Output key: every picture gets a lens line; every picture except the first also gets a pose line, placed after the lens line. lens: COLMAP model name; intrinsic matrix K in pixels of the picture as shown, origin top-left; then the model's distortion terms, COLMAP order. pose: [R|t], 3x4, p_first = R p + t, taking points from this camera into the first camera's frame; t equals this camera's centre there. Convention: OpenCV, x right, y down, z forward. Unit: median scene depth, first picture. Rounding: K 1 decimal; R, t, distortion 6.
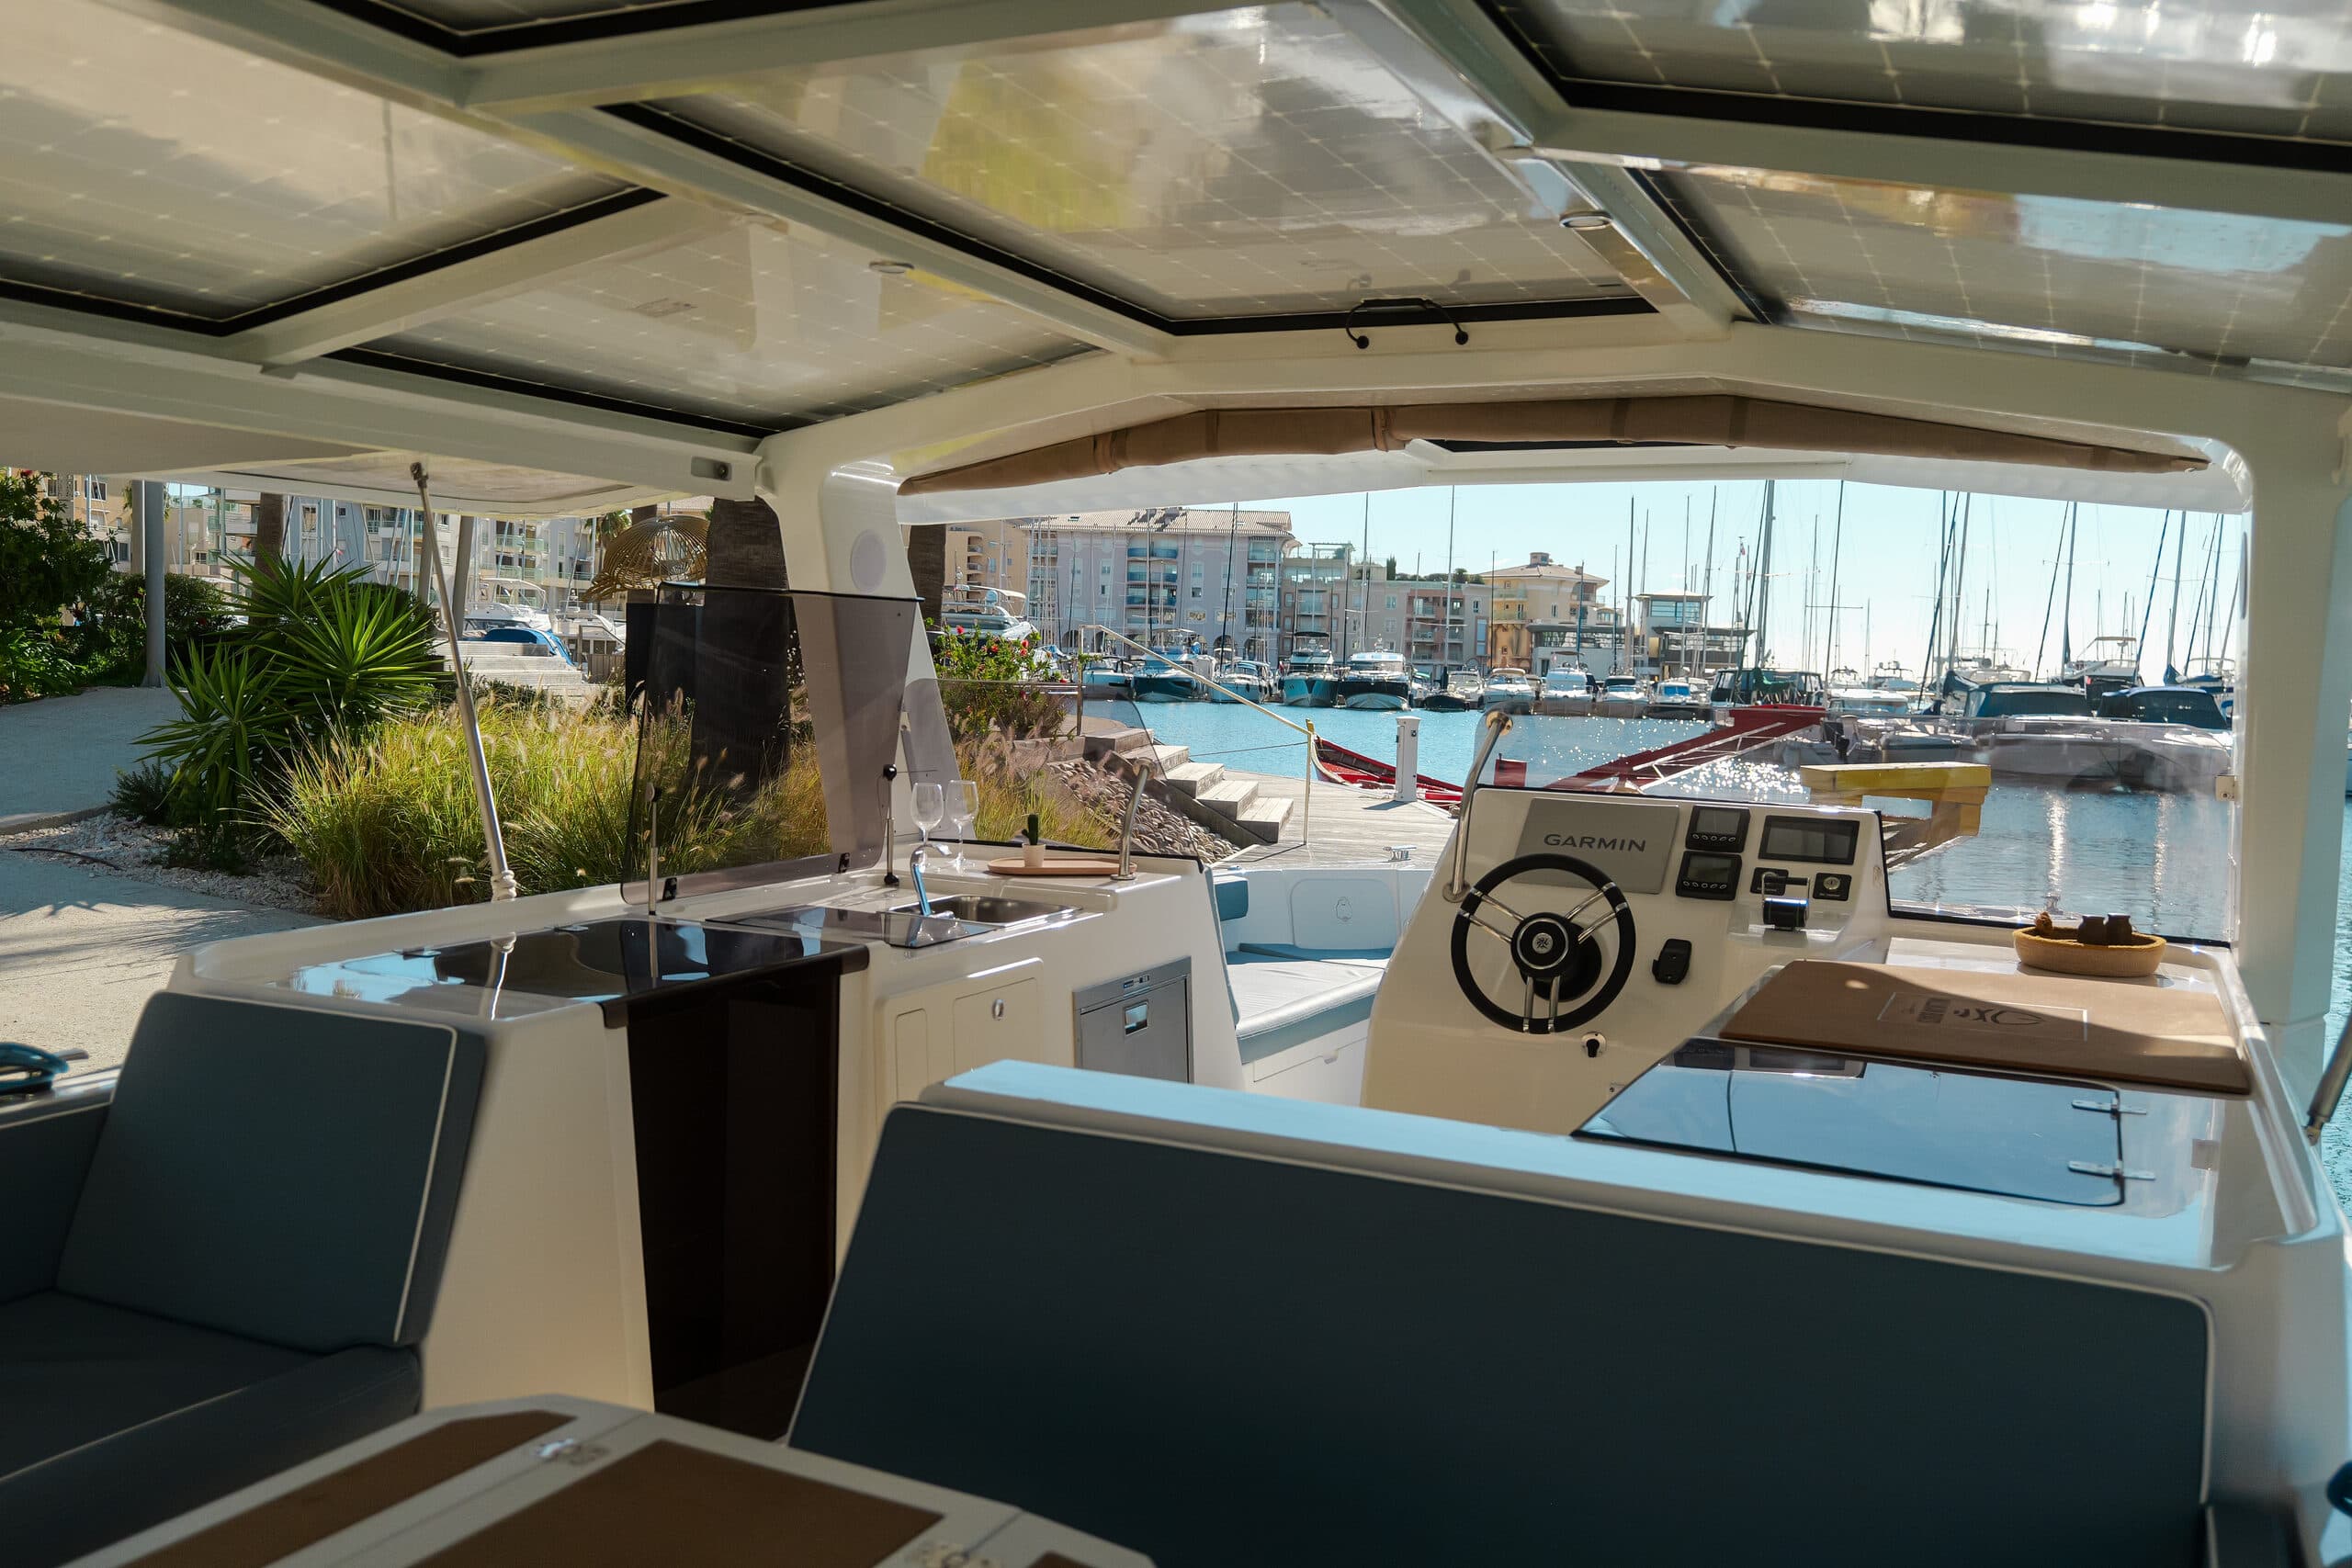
lens RADIAL K [[1935.9, 0, 1176.0], [0, 1935.9, 784.0], [0, 0, 1]] dist [-0.000001, 0.001787]
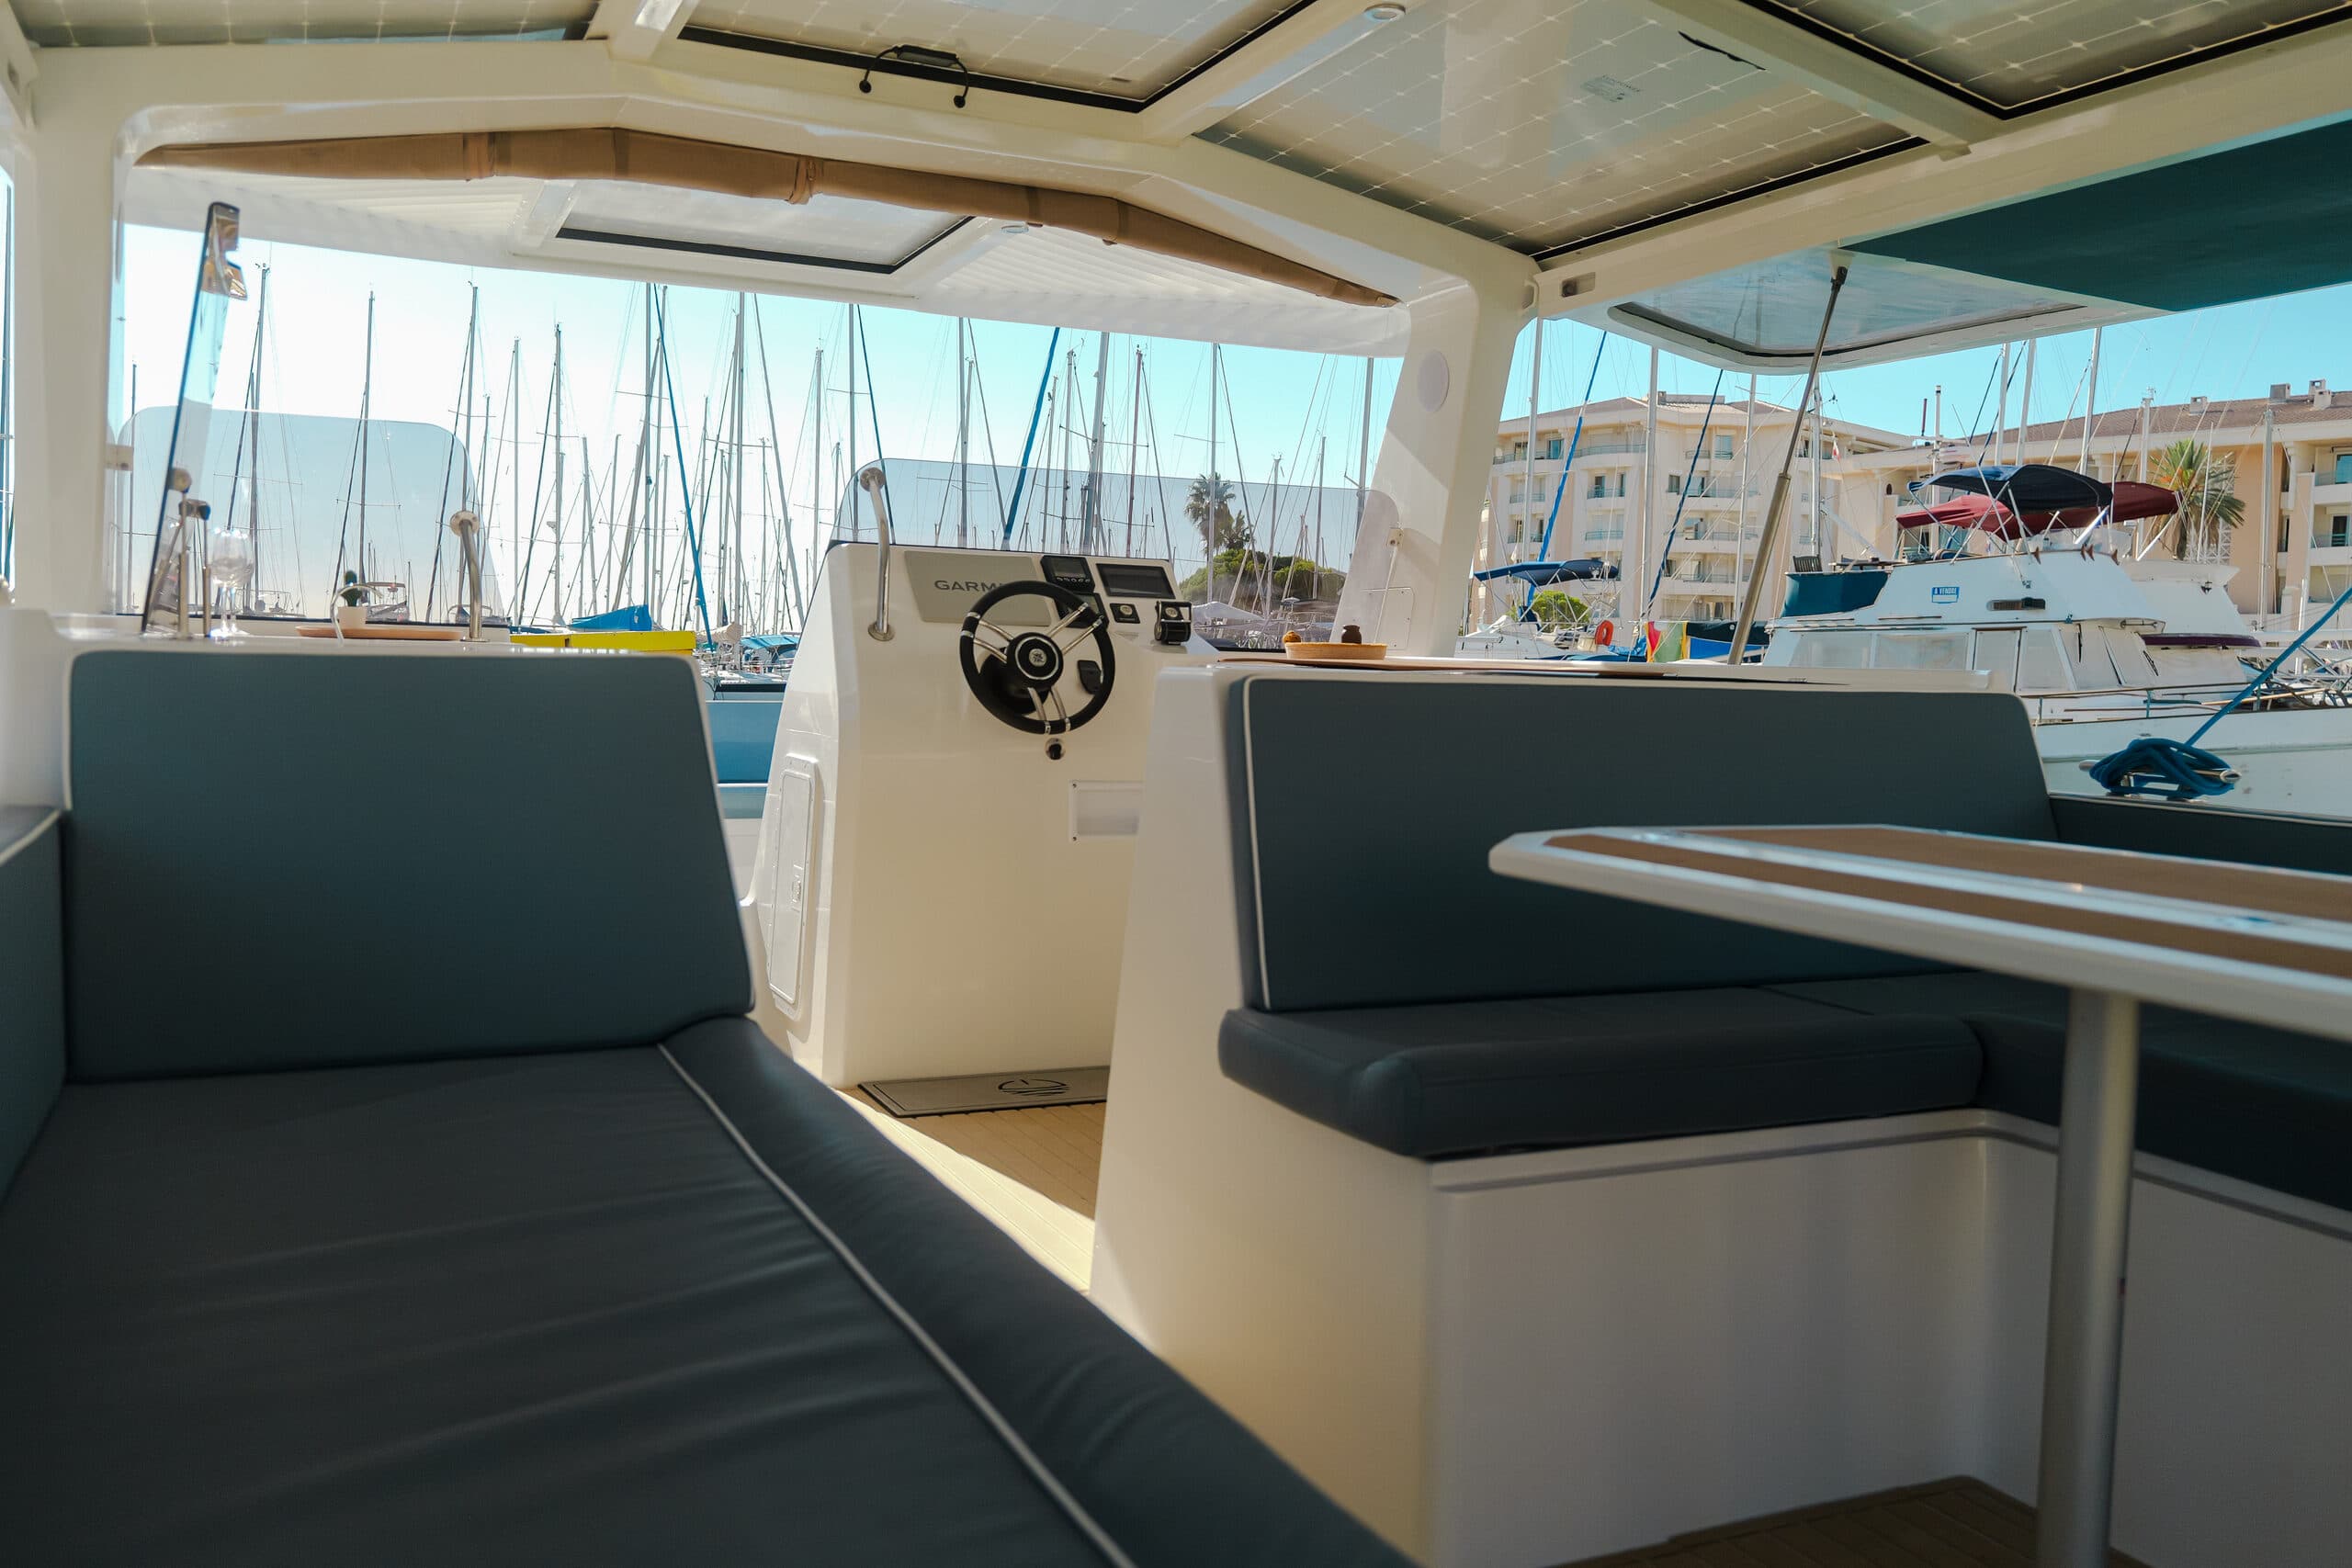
lens RADIAL K [[1935.9, 0, 1176.0], [0, 1935.9, 784.0], [0, 0, 1]] dist [-0.000001, 0.001787]
pose [[0.637529, -0.062636, 0.767876, -0.625809], [0.038899, 0.998035, 0.049114, 0.102566], [-0.769443, -0.001442, 0.638713, 0.208261]]
